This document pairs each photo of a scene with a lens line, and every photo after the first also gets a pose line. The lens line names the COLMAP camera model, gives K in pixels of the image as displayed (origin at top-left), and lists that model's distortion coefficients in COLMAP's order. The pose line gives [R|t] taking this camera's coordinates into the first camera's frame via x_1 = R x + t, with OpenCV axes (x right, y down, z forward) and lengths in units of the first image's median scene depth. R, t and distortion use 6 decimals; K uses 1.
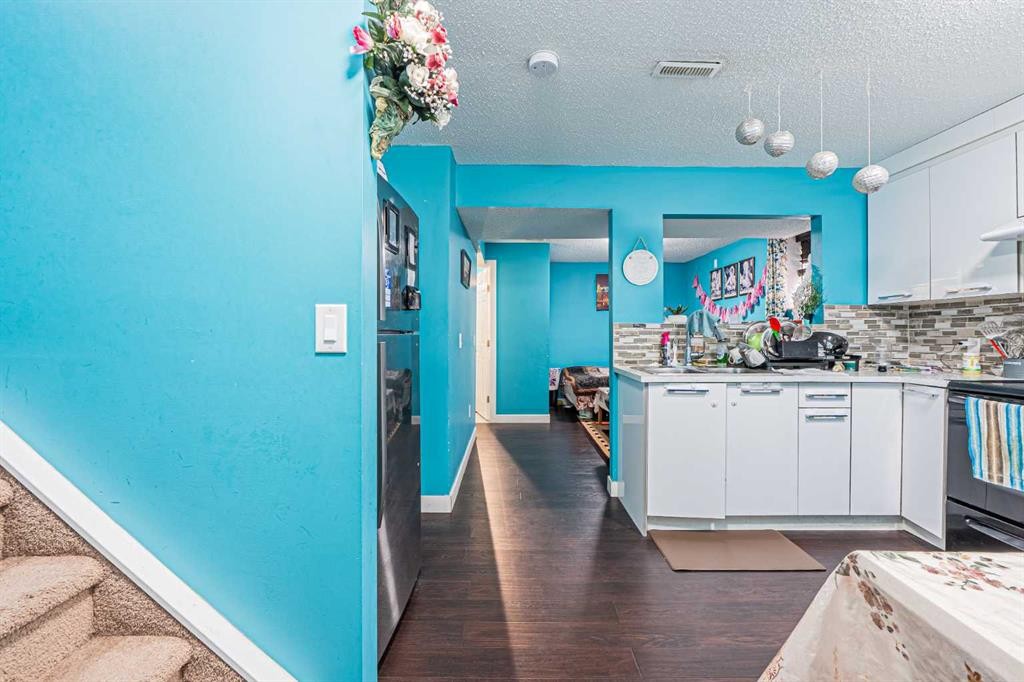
lens RADIAL K [[429.4, 0, 515.9], [0, 429.4, 336.5], [0, 0, 1]] dist [-0.011687, 0.000323]
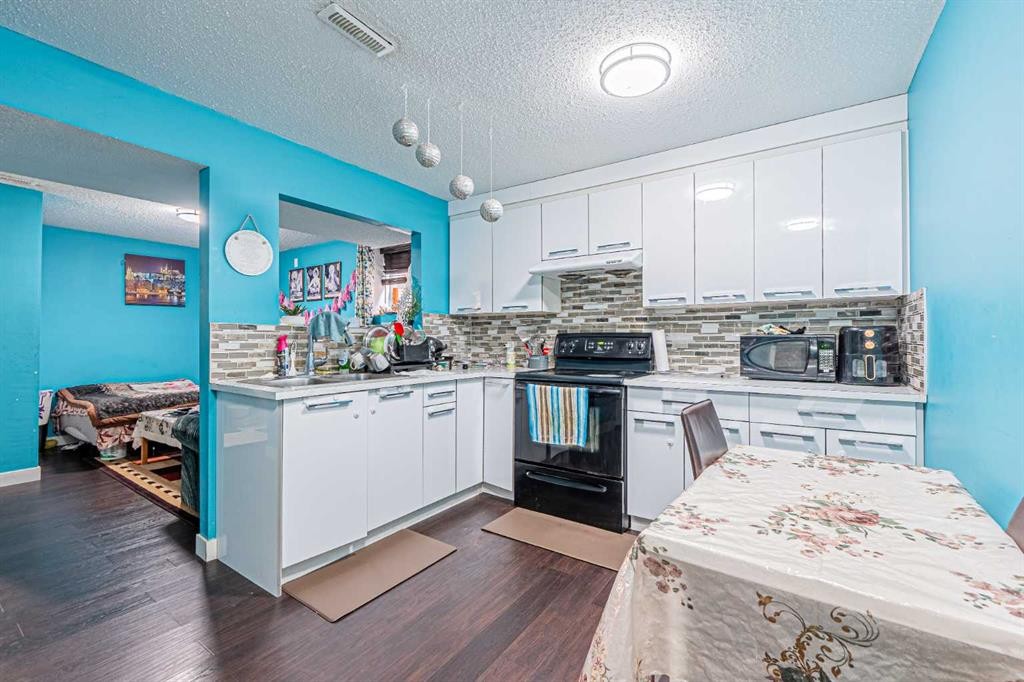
lens RADIAL K [[429.4, 0, 515.9], [0, 429.4, 336.5], [0, 0, 1]] dist [-0.011687, 0.000323]
pose [[0.560826, 0.006110, 0.827911, -0.084526], [0.001042, 0.999967, -0.008085, -0.001445], [-0.827933, 0.005397, 0.560801, 0.165249]]
